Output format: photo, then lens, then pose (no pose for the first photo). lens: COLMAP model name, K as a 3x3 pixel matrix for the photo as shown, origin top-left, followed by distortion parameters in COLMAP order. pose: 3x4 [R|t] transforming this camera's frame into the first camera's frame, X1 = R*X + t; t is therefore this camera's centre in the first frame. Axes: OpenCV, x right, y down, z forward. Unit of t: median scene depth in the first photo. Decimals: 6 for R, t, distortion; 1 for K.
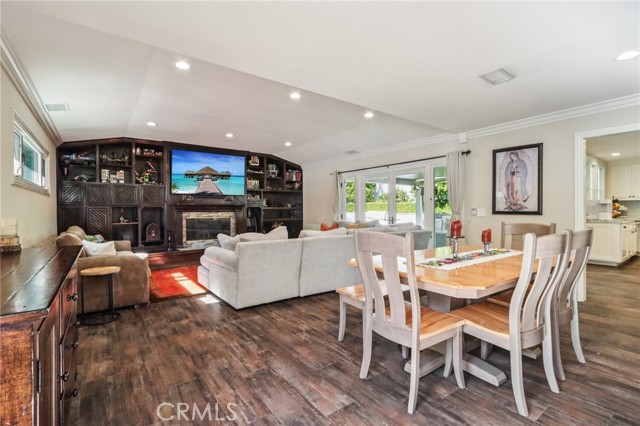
lens RADIAL K [[295.0, 0, 314.0], [0, 295.0, 211.4], [0, 0, 1]] dist [-0.001942, -0.000137]
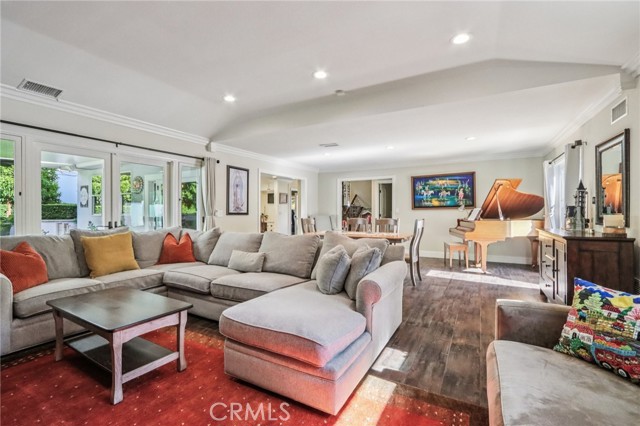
lens RADIAL K [[295.0, 0, 313.2], [0, 295.0, 212.0], [0, 0, 1]] dist [-0.001942, -0.000137]
pose [[-0.411219, 0.005589, 0.911519, -1.077441], [0.007348, 0.999969, -0.002817, 0.003574], [-0.911507, 0.005539, -0.411247, 1.800077]]
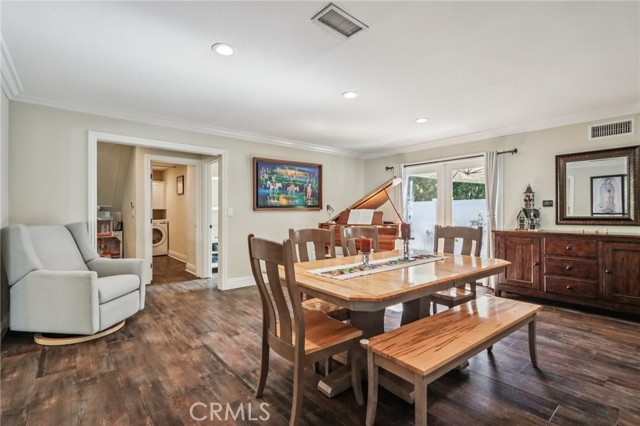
lens RADIAL K [[295.0, 0, 317.0], [0, 295.0, 214.2], [0, 0, 1]] dist [-0.001942, -0.000137]
pose [[-0.998231, 0.007247, -0.059015, 0.669096], [0.006738, 0.999939, 0.008807, -0.009438], [0.059075, 0.008394, -0.998218, 1.579856]]
